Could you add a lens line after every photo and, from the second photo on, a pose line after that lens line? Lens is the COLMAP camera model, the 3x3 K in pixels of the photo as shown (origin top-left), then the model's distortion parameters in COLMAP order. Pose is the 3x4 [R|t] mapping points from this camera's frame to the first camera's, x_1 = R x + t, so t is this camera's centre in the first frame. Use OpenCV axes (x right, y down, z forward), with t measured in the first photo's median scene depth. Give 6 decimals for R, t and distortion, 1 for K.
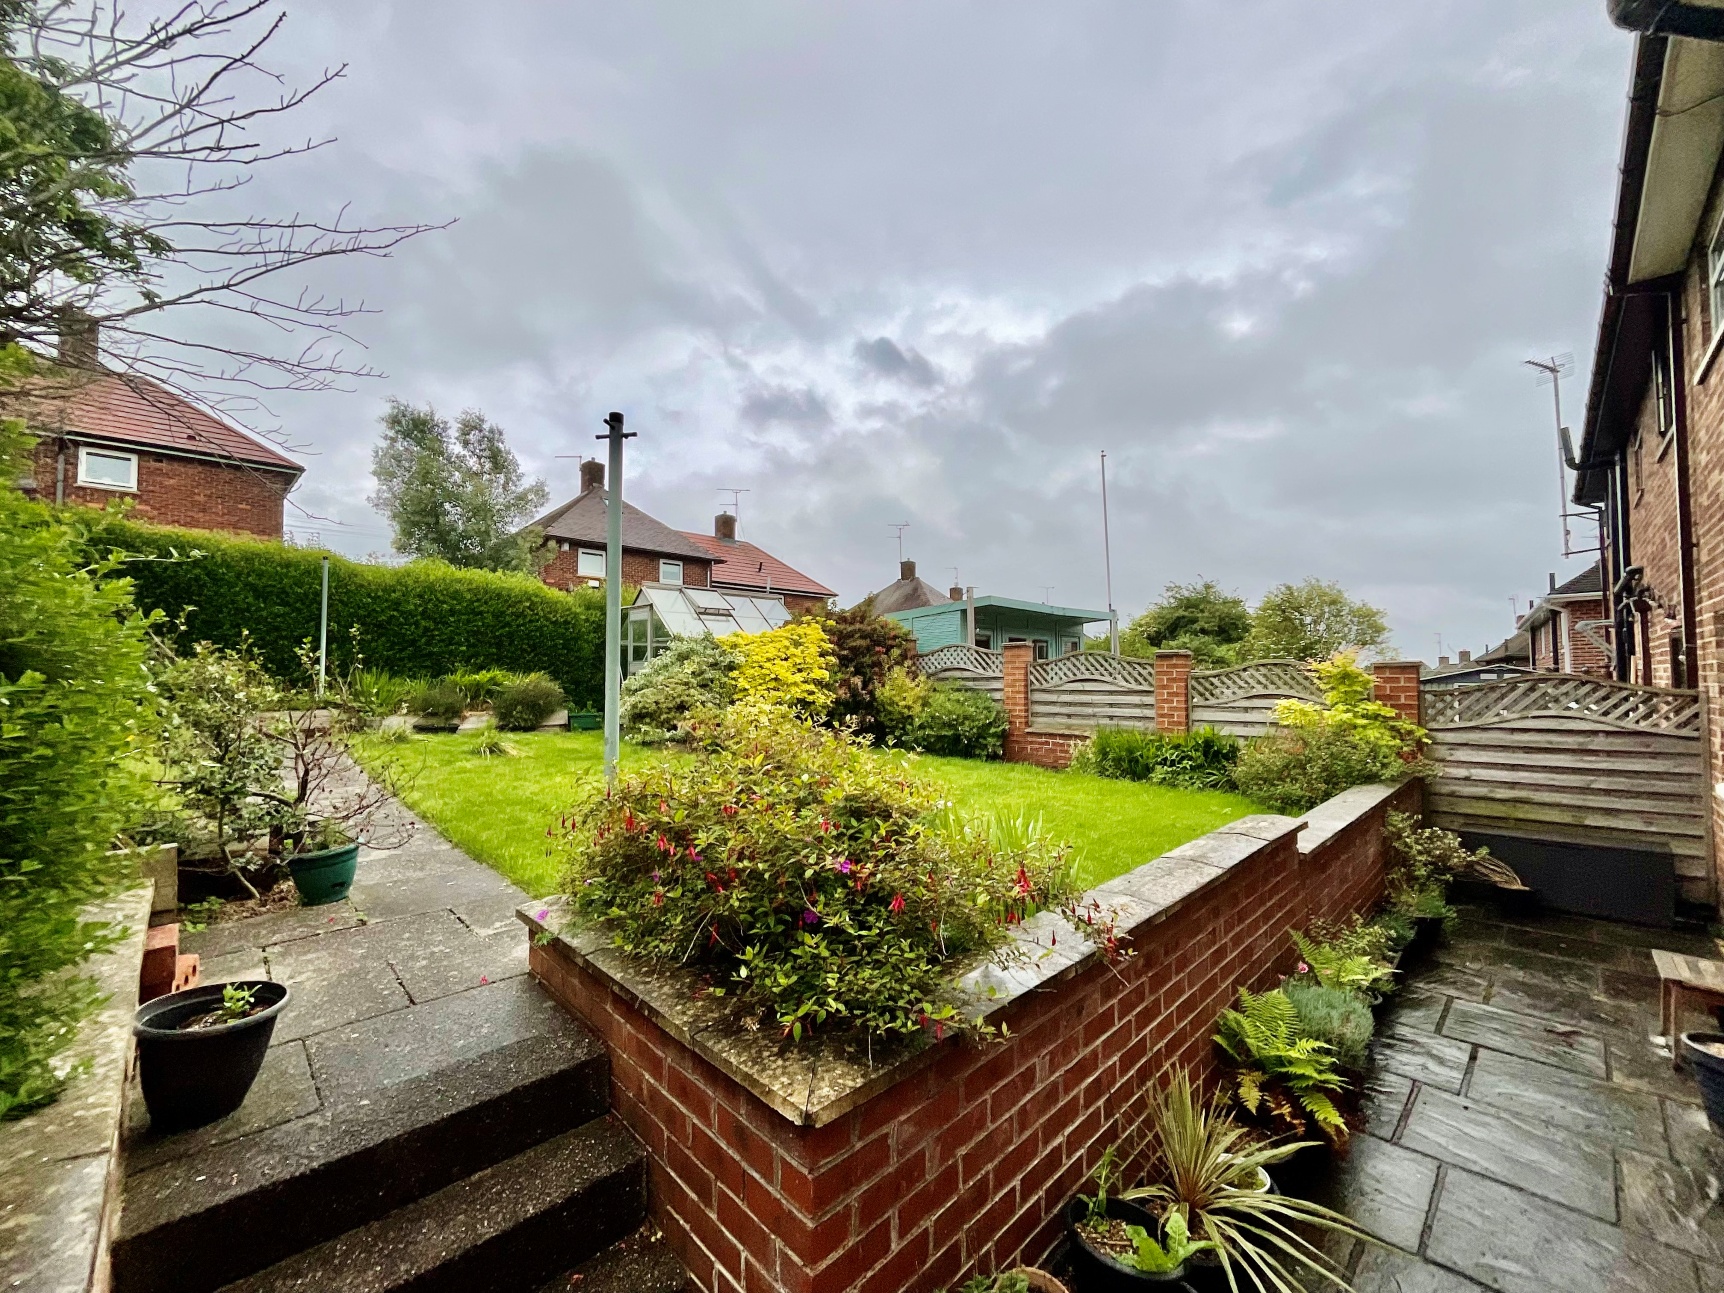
lens RADIAL K [[699.2, 0, 862.0], [0, 699.2, 646.5], [0, 0, 1]] dist [-0.001572, -0.000349]
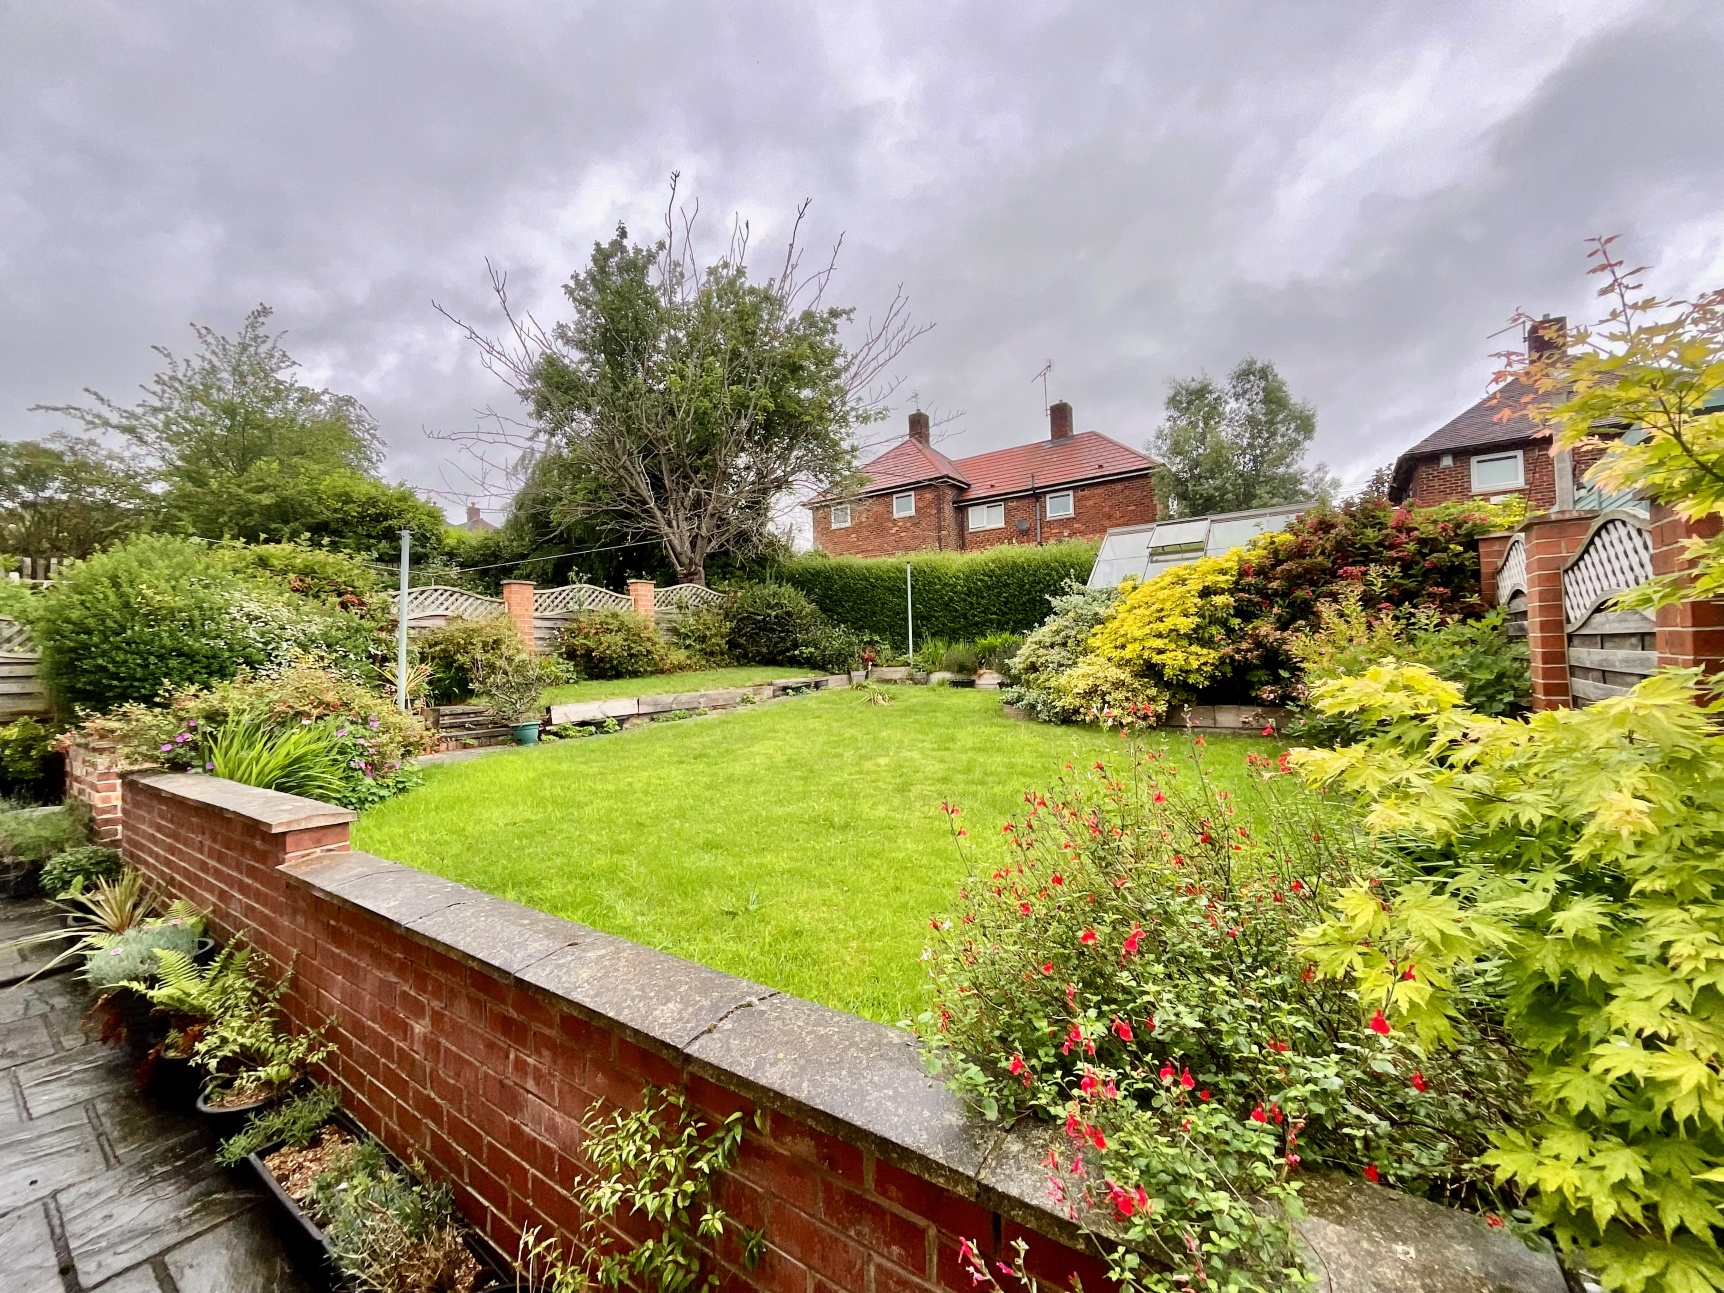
lens RADIAL K [[697.2, 0, 828.5], [0, 697.2, 647.2], [0, 0, 1]] dist [0.001431, 0.000311]
pose [[0.144120, -0.019913, -0.989360, 0.558539], [0.069061, 0.997562, -0.010018, 0.045412], [0.987147, -0.066882, 0.145144, 0.555851]]
